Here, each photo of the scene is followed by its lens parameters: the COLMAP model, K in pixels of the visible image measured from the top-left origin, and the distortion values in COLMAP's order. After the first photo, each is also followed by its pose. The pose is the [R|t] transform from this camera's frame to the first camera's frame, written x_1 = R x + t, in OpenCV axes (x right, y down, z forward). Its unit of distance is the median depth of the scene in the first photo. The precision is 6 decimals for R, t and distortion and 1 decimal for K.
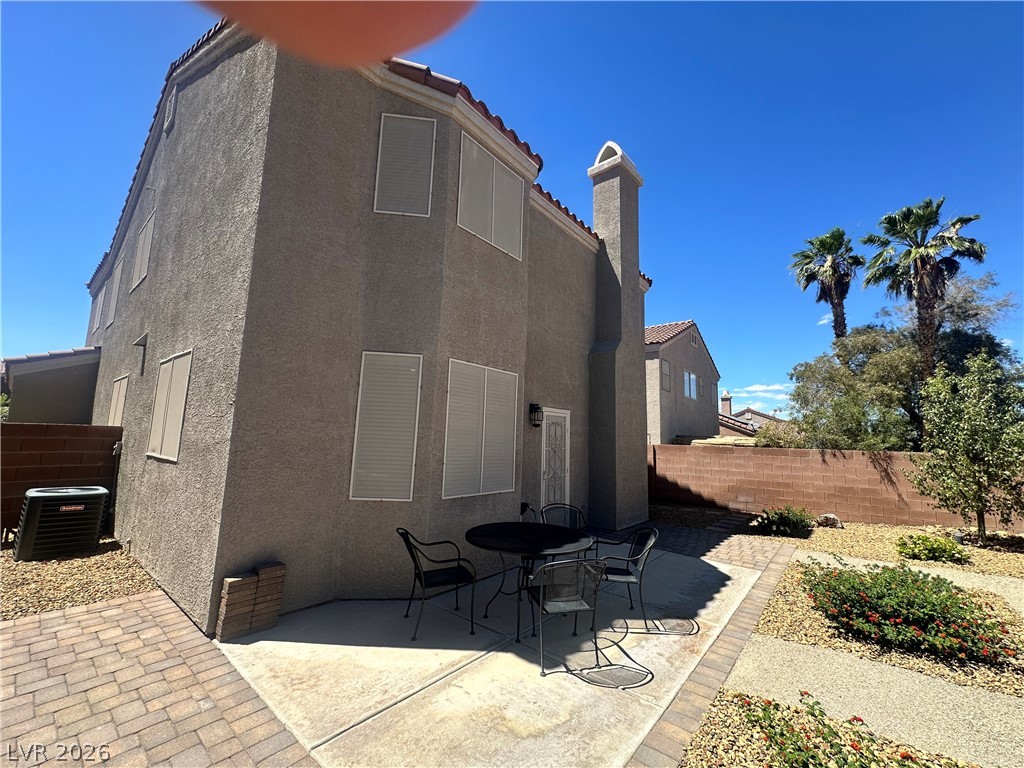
lens RADIAL K [[408.7, 0, 512.5], [0, 408.7, 385.7], [0, 0, 1]] dist [-0.003214, 0.000667]
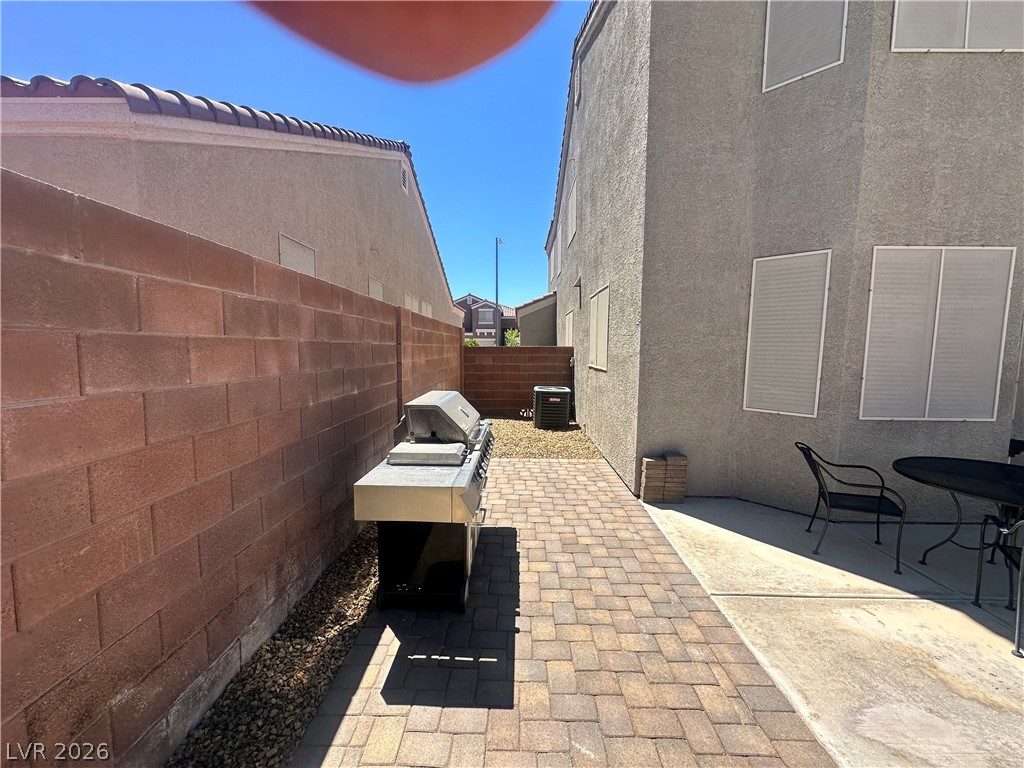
lens RADIAL K [[408.7, 0, 513.1], [0, 408.7, 384.0], [0, 0, 1]] dist [-0.003214, 0.000667]
pose [[0.619175, 0.042379, -0.784108, 0.045437], [0.114600, 0.982975, 0.143622, 0.000708], [0.776845, -0.178786, 0.603777, -0.061721]]
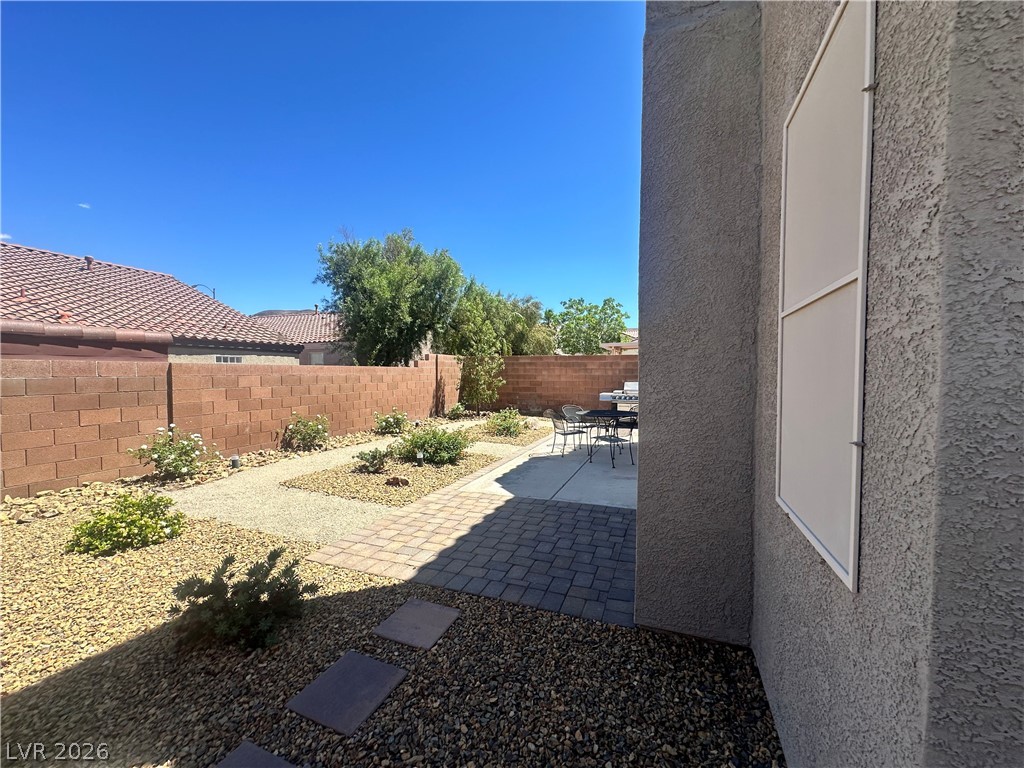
lens RADIAL K [[408.7, 0, 513.6], [0, 408.7, 384.3], [0, 0, 1]] dist [-0.003214, 0.000667]
pose [[-0.948607, -0.024400, -0.315514, 1.203324], [0.009094, 0.994509, -0.104253, 0.465804], [0.316326, -0.101764, -0.943177, 2.988169]]
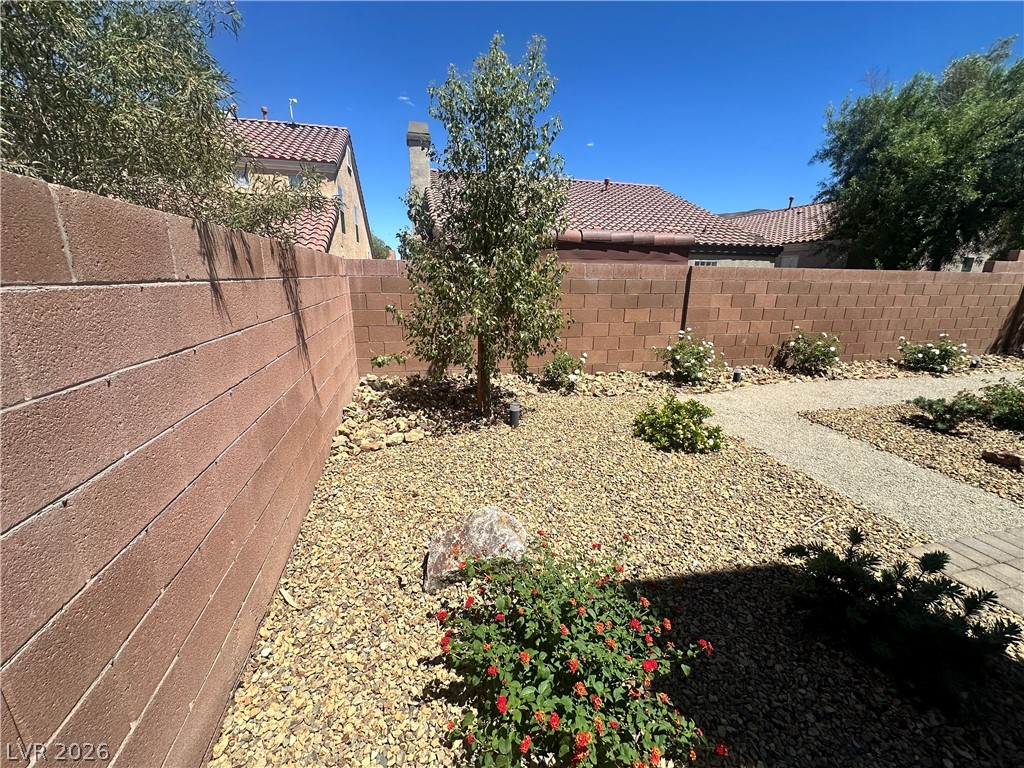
lens RADIAL K [[408.7, 0, 513.3], [0, 408.7, 384.4], [0, 0, 1]] dist [-0.003214, 0.000667]
pose [[-0.796586, -0.195813, 0.571934, 1.527224], [-0.117403, 0.978184, 0.171383, 0.464125], [-0.593016, 0.069374, -0.802197, 2.790034]]
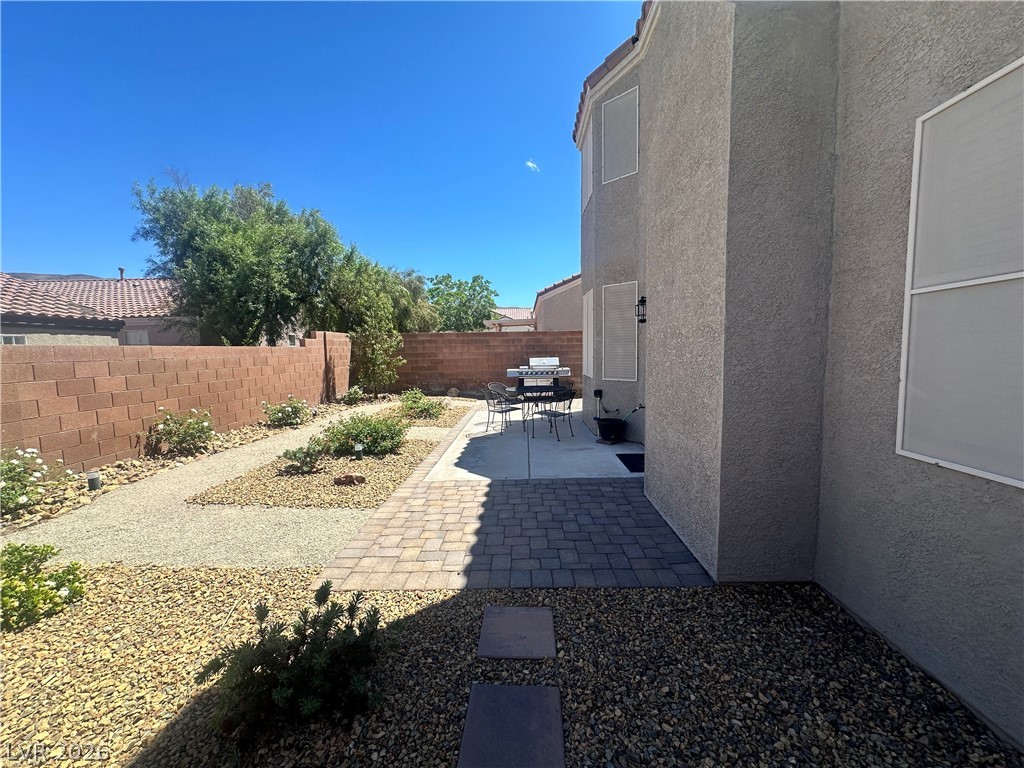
lens RADIAL K [[408.7, 0, 513.5], [0, 408.7, 384.1], [0, 0, 1]] dist [-0.003214, 0.000667]
pose [[-0.788947, 0.034130, -0.613513, 1.496051], [0.071428, 0.996781, -0.036403, 0.443855], [0.610296, -0.072542, -0.788845, 2.754290]]
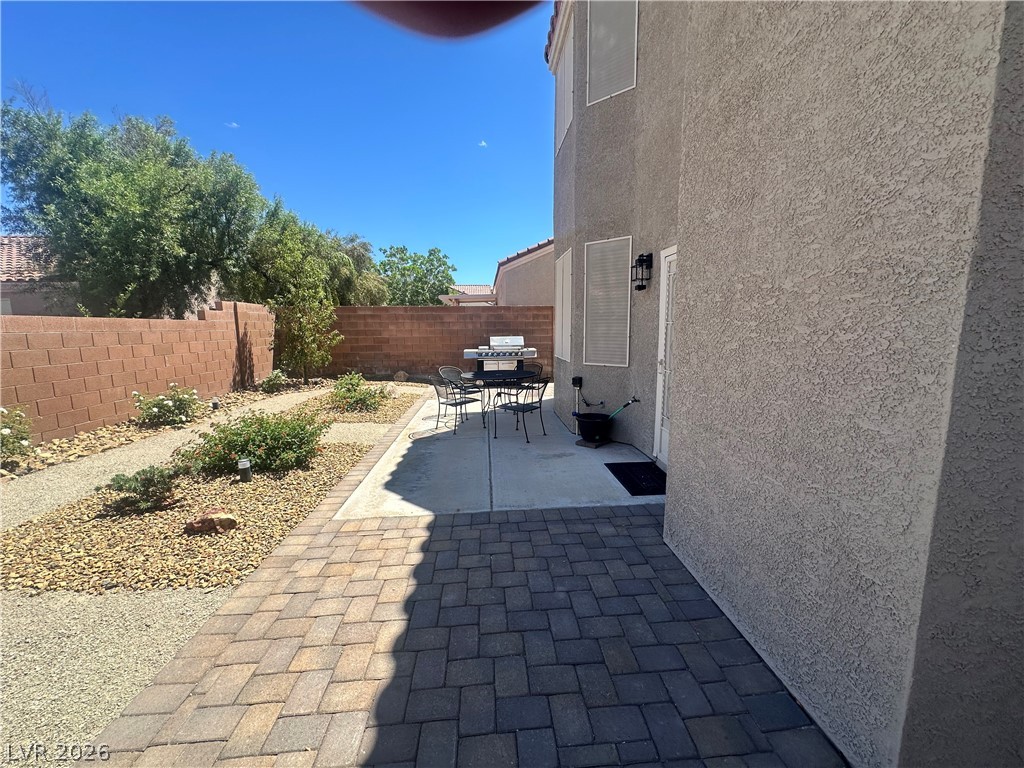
lens RADIAL K [[408.7, 0, 512.9], [0, 408.7, 384.5], [0, 0, 1]] dist [-0.003214, 0.000667]
pose [[-0.726360, 0.068173, -0.683925, 1.227002], [0.073773, 0.997053, 0.021035, 0.407629], [0.683344, -0.035176, -0.729249, 2.431143]]
